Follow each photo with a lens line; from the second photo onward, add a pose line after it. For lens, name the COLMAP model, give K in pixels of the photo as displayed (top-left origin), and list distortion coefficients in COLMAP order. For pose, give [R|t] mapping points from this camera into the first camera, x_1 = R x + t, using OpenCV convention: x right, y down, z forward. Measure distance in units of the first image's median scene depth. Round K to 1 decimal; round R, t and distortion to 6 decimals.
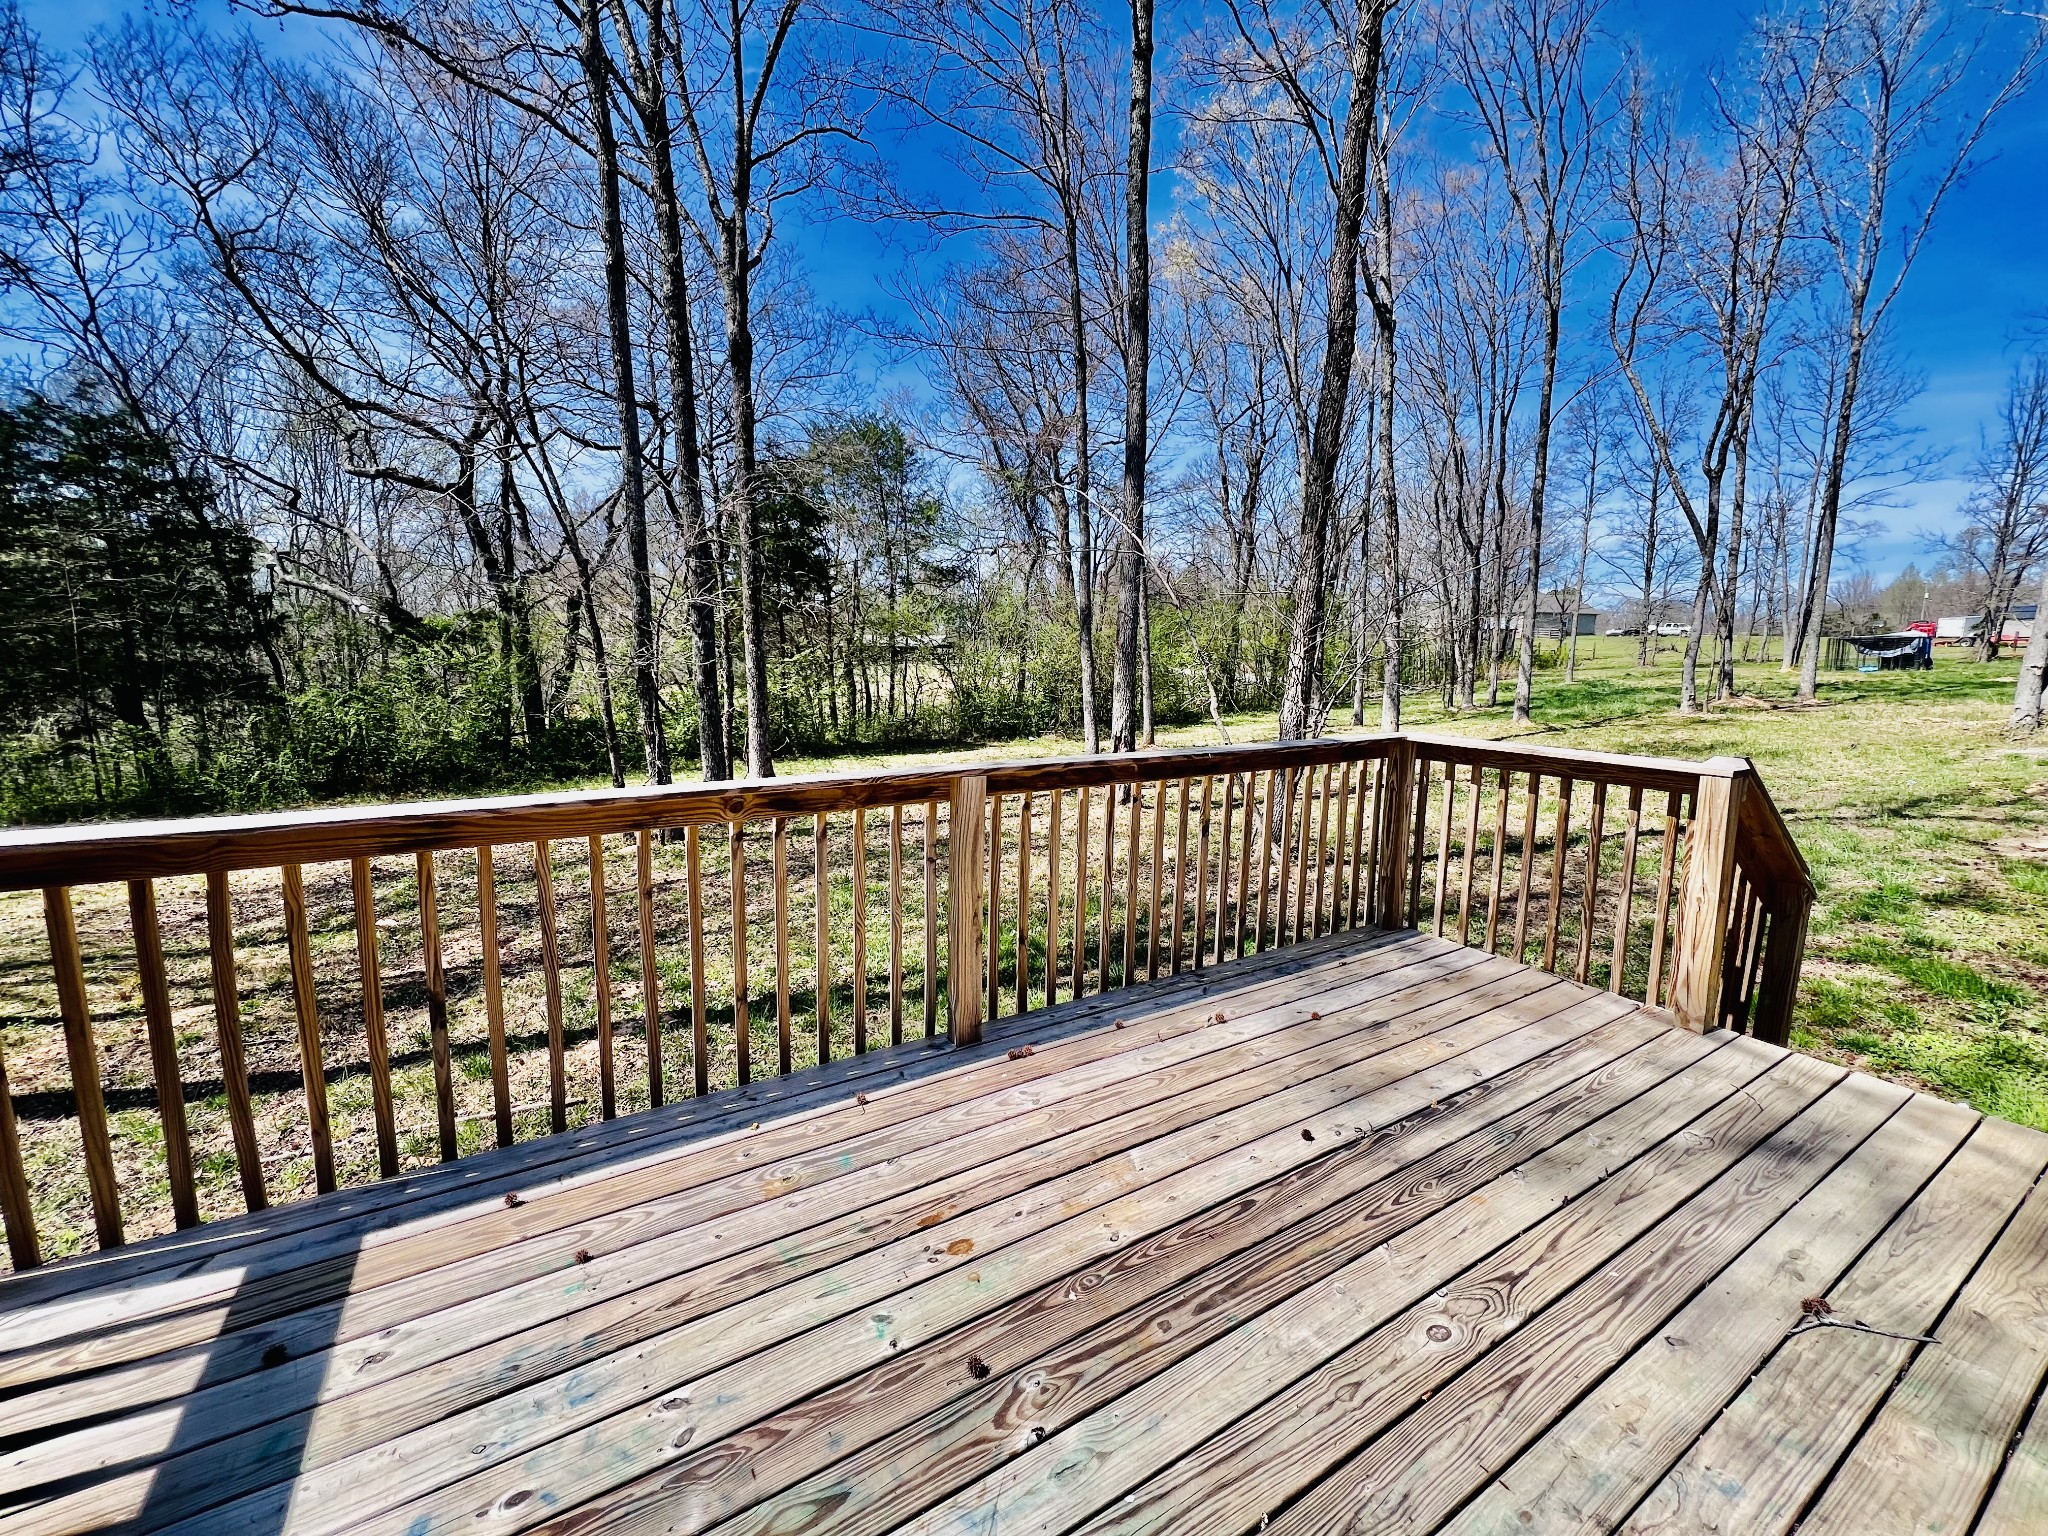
lens RADIAL K [[835.0, 0, 1029.2], [0, 835.0, 767.7], [0, 0, 1]] dist [0.000008, -0.000104]
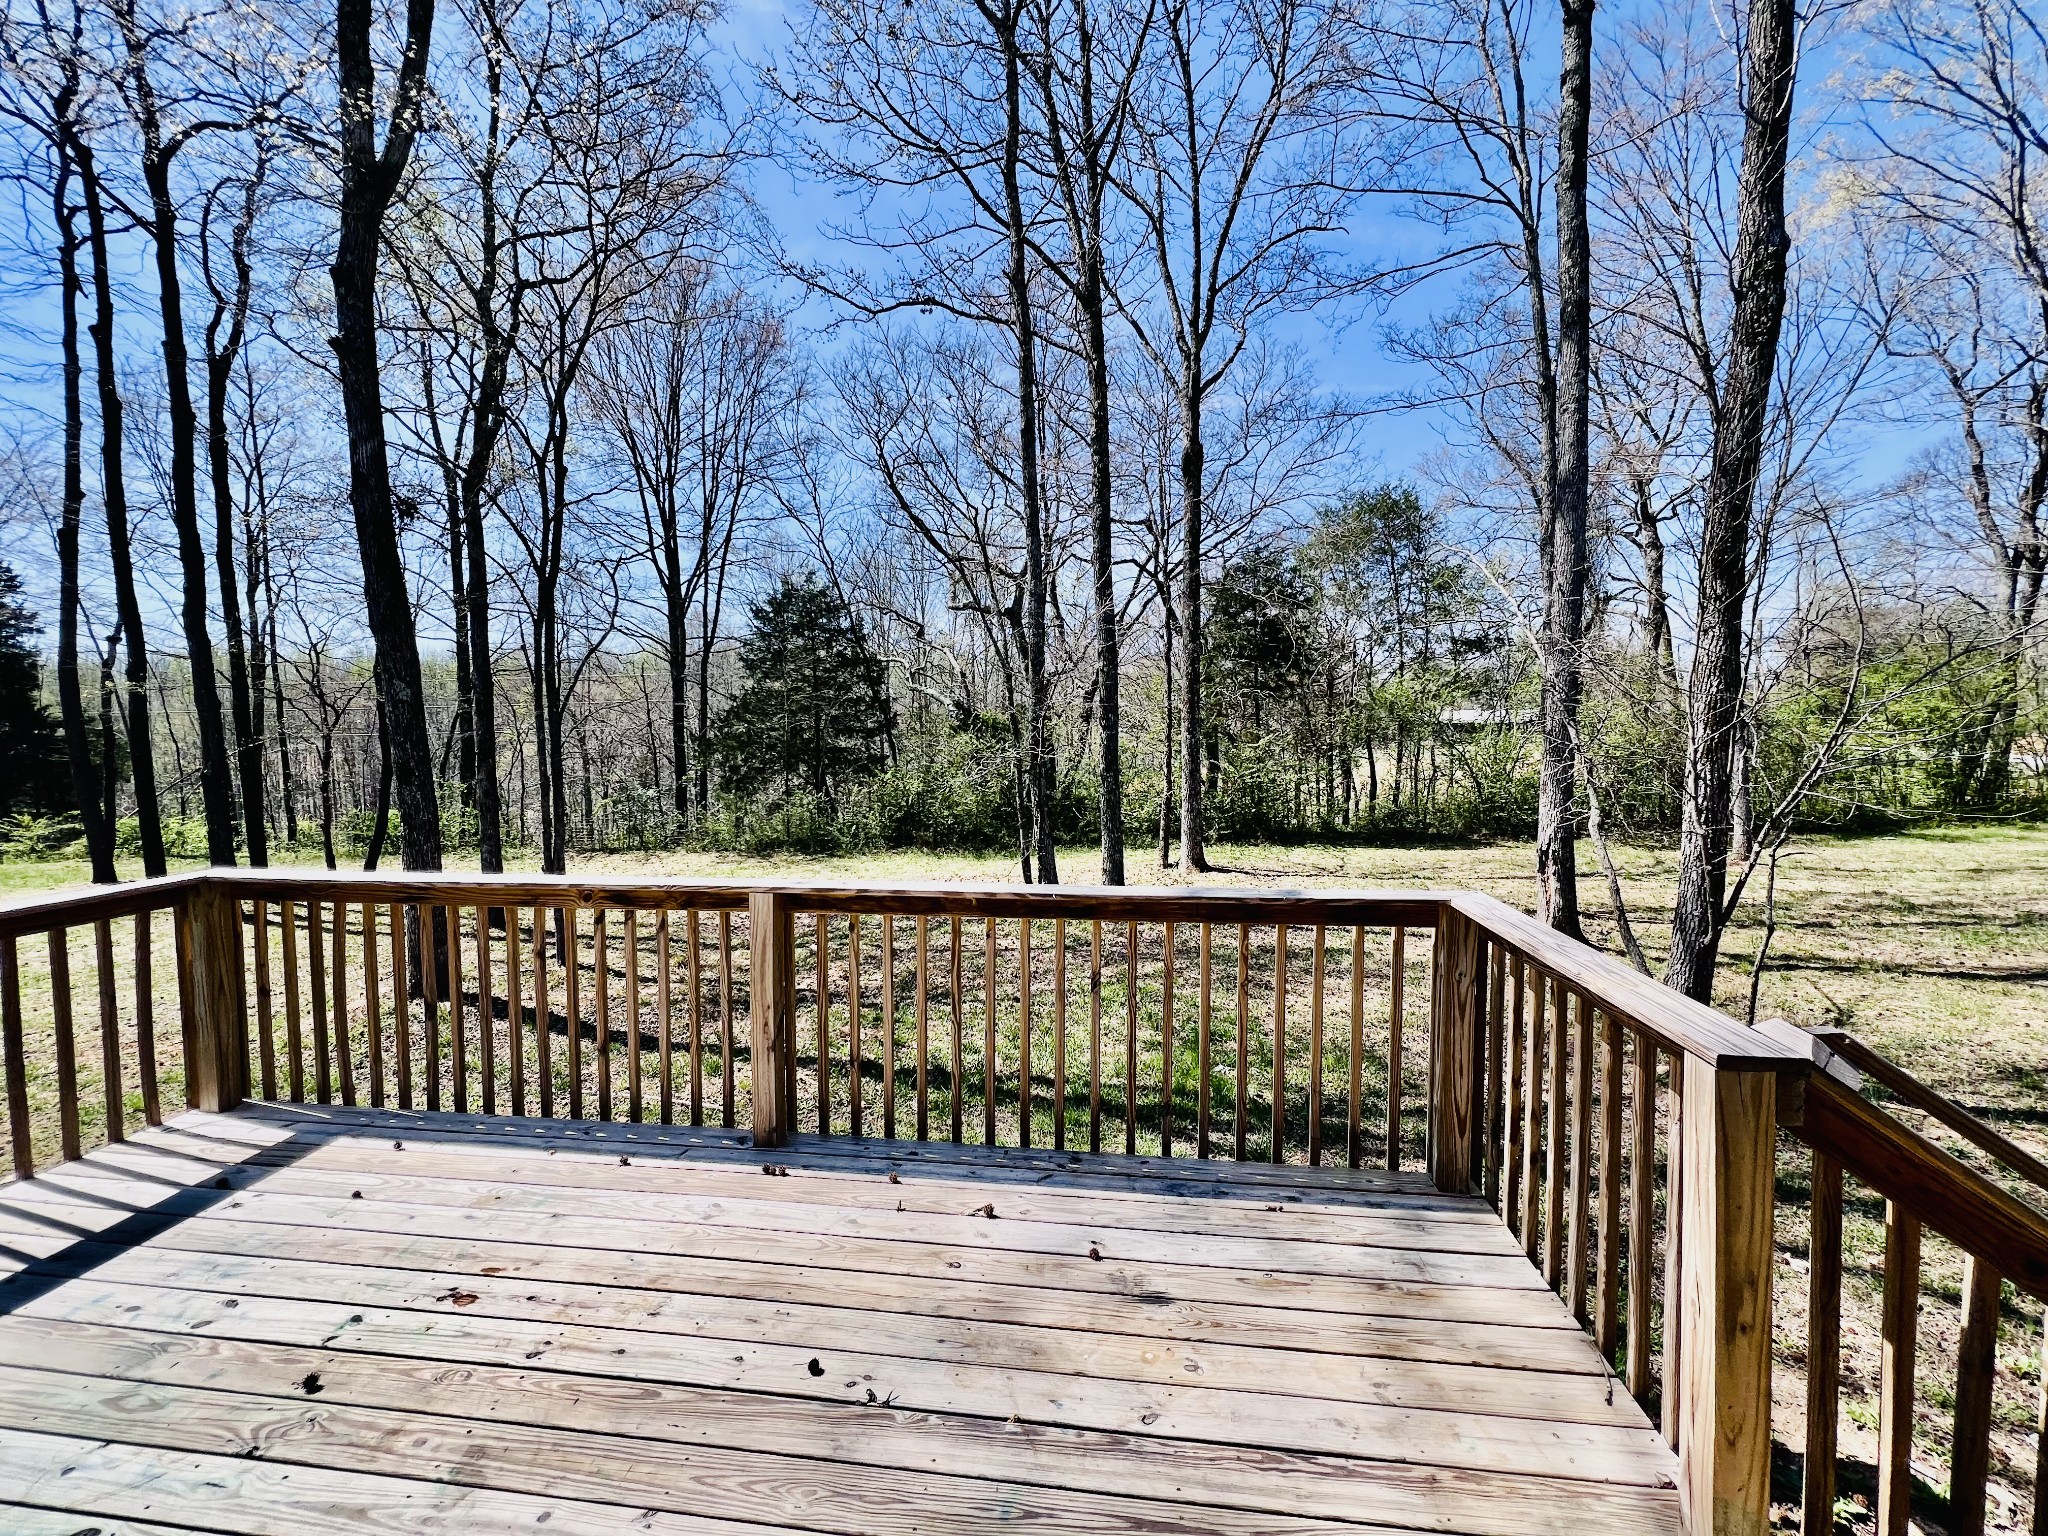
lens RADIAL K [[835.0, 0, 1029.6], [0, 835.0, 766.9], [0, 0, 1]] dist [0.000008, -0.000104]
pose [[0.771486, 0.018339, -0.635982, 0.430595], [-0.076329, 0.995033, -0.063899, -0.053275], [0.631651, 0.097841, 0.769054, 0.179019]]
